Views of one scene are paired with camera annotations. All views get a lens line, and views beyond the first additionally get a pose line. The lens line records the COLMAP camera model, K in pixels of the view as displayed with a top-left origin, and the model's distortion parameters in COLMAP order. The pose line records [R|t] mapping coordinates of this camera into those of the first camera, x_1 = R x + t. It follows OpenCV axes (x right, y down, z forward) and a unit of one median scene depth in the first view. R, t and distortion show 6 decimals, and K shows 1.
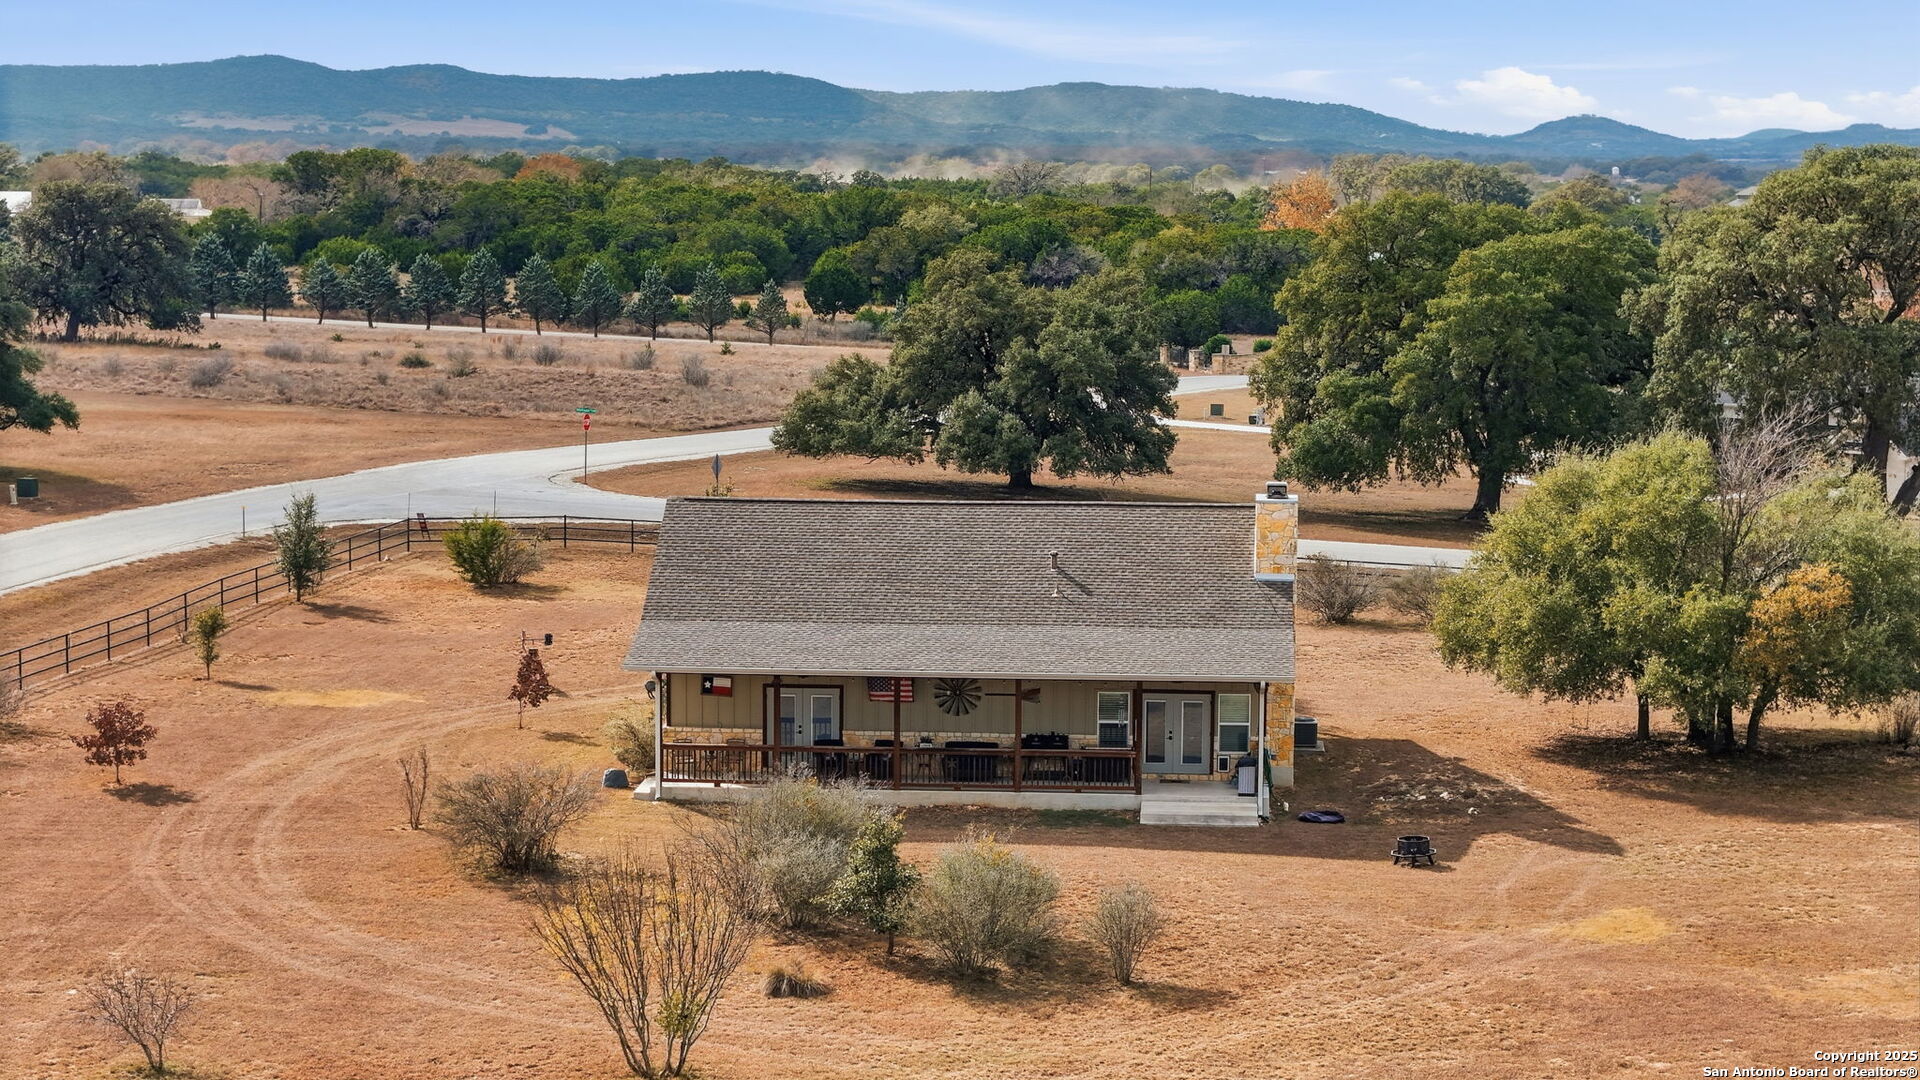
lens RADIAL K [[3874.5, 0, 918.8], [0, 3874.5, 539.7], [0, 0, 1]] dist [-0.204848, 0.863743]
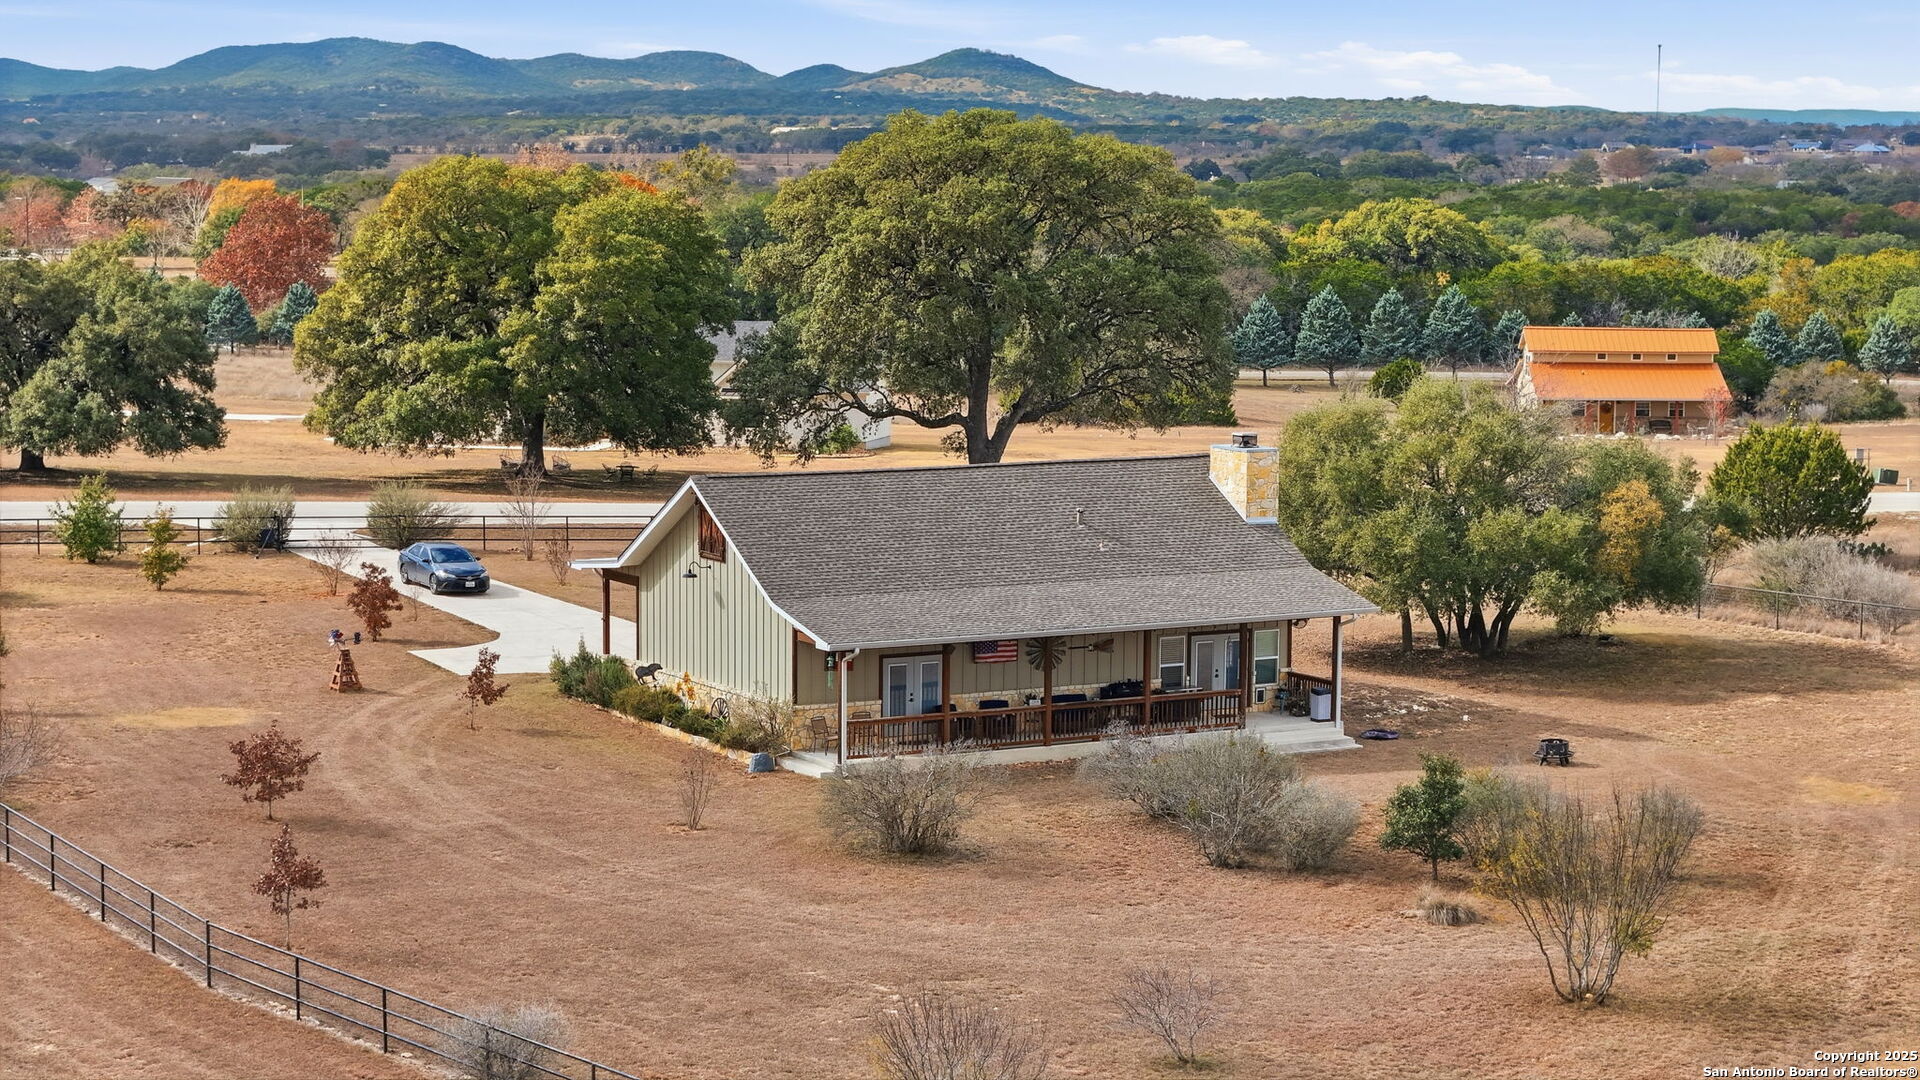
lens RADIAL K [[3874.5, 0, 918.8], [0, 3874.5, 539.7], [0, 0, 1]] dist [-0.204848, 0.863743]
pose [[0.835012, -0.061060, 0.546834, -0.580617], [0.054848, 0.998110, 0.027698, -0.020177], [-0.547492, 0.006865, 0.836783, 0.151135]]
